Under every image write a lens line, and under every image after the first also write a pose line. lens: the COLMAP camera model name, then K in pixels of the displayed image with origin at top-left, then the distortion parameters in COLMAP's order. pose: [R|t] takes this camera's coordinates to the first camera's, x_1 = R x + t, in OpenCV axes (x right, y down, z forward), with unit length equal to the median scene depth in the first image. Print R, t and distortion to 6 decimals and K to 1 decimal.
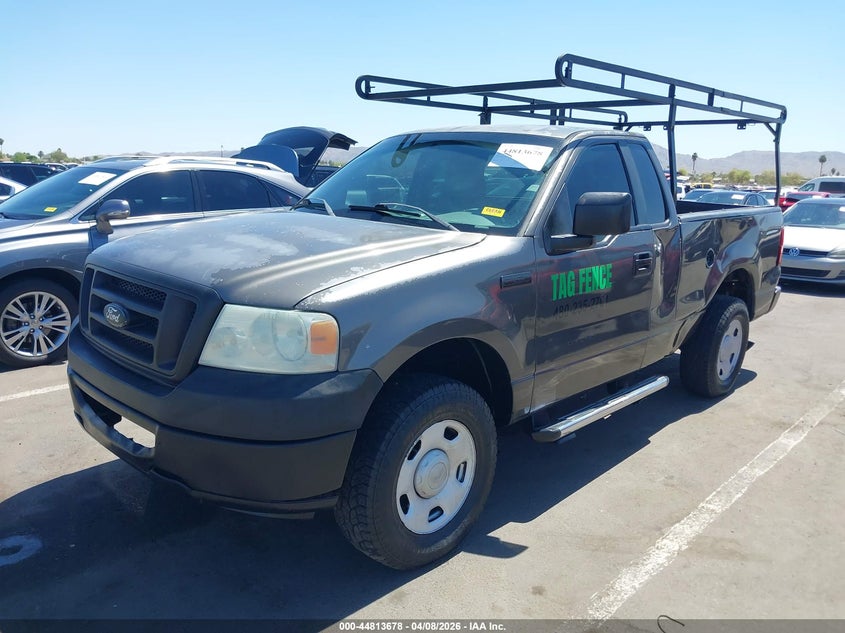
lens RADIAL K [[663.2, 0, 426.3], [0, 663.2, 317.4], [0, 0, 1]] dist [-0.004041, -0.006836]
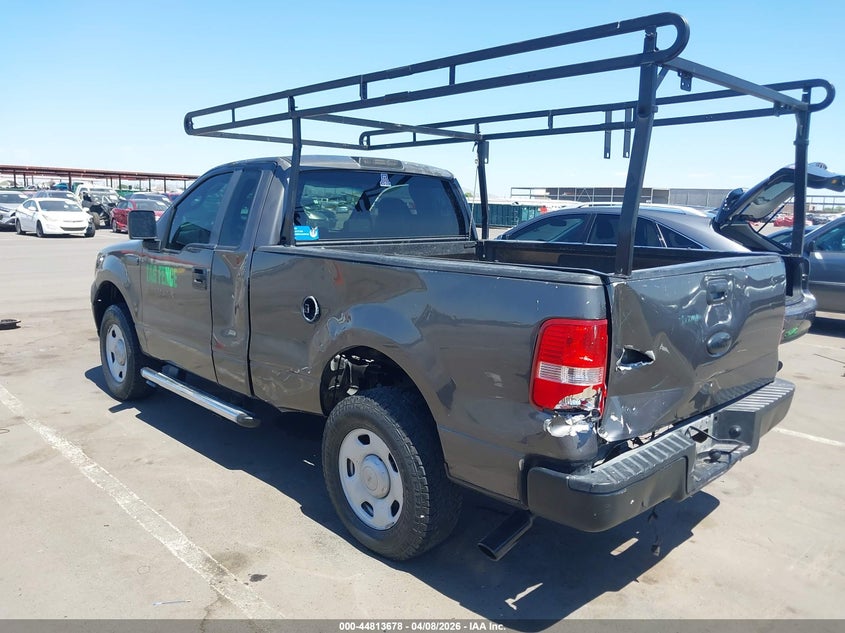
lens RADIAL K [[663.2, 0, 426.3], [0, 663.2, 317.4], [0, 0, 1]] dist [-0.004041, -0.006836]
pose [[-0.028323, 0.138798, -0.989916, 1.444127], [-0.237273, 0.961076, 0.141543, -0.268784], [0.971030, 0.238889, 0.005713, 1.401572]]
